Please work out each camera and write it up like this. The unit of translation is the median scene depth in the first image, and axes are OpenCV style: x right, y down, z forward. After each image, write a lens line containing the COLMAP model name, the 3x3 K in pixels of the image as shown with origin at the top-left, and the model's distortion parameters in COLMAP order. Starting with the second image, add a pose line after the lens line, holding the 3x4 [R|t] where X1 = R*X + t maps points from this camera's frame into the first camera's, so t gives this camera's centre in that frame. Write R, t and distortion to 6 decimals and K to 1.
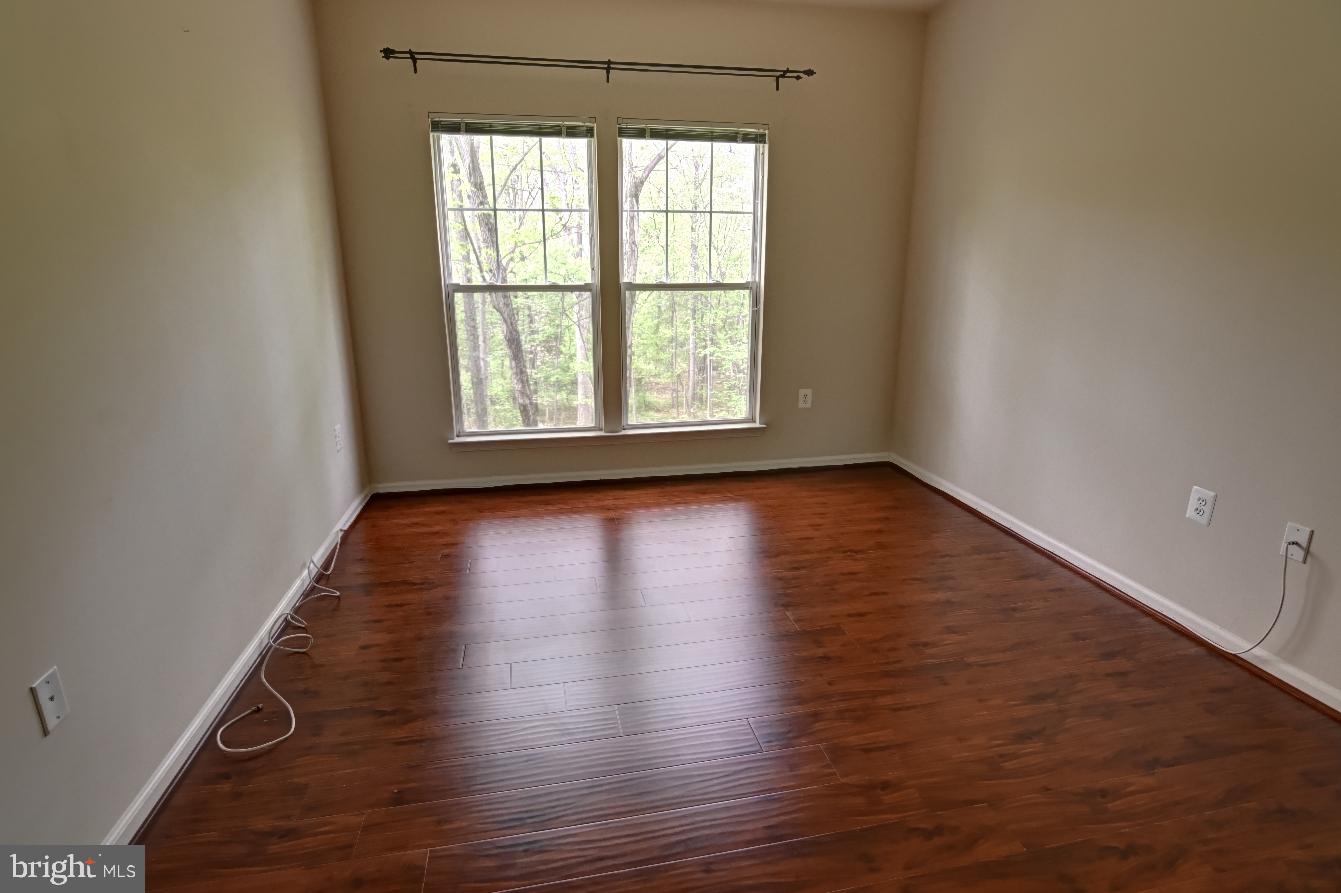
lens RADIAL K [[651.8, 0, 681.1], [0, 651.8, 439.1], [0, 0, 1]] dist [-0.026325, 0.008391]
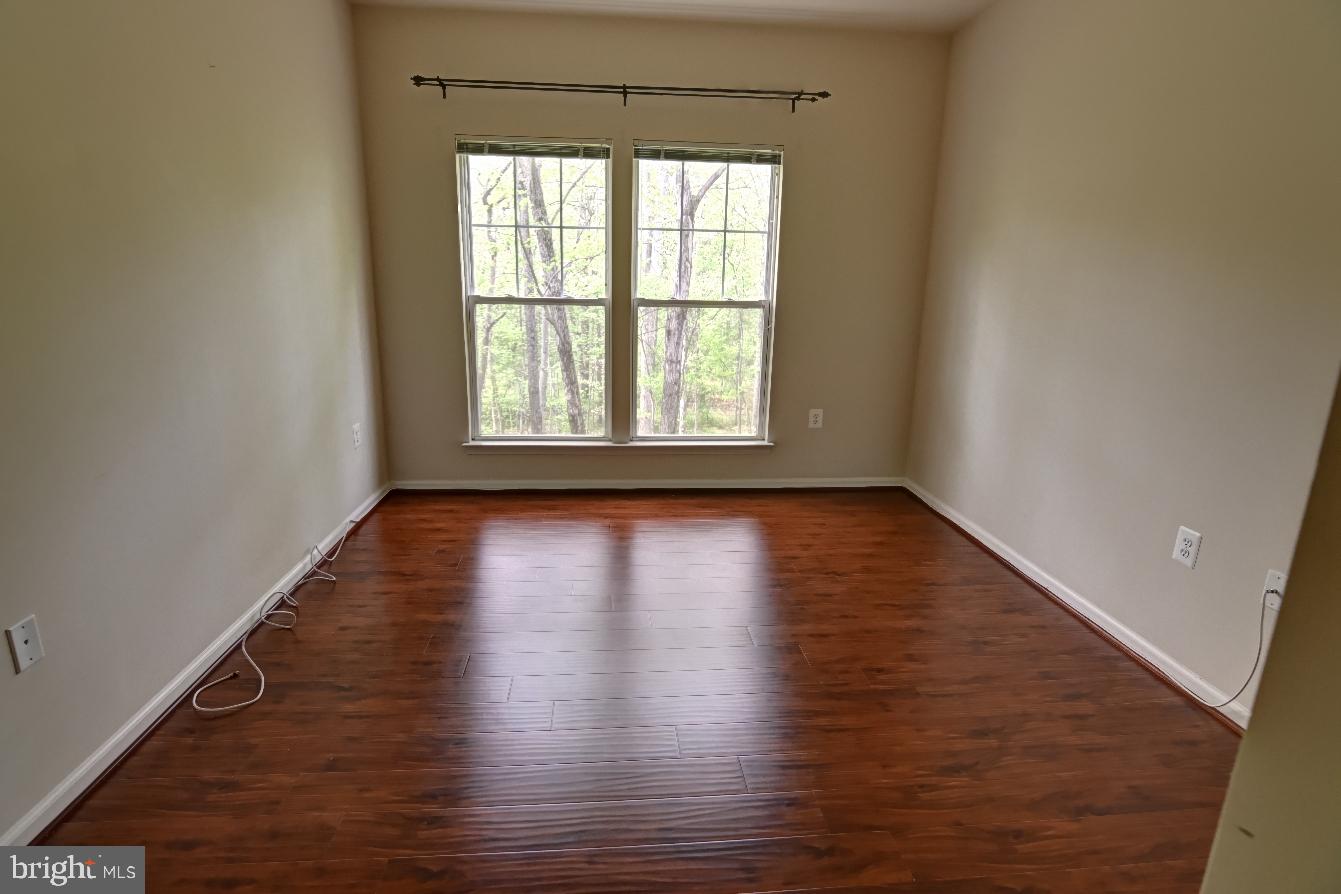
lens RADIAL K [[651.8, 0, 673.6], [0, 651.8, 442.7], [0, 0, 1]] dist [-0.026325, 0.008391]
pose [[0.993357, 0.046848, -0.105102, 0.128094], [-0.048897, 0.998659, -0.017005, 0.003198], [0.104165, 0.022031, 0.994316, -0.016949]]
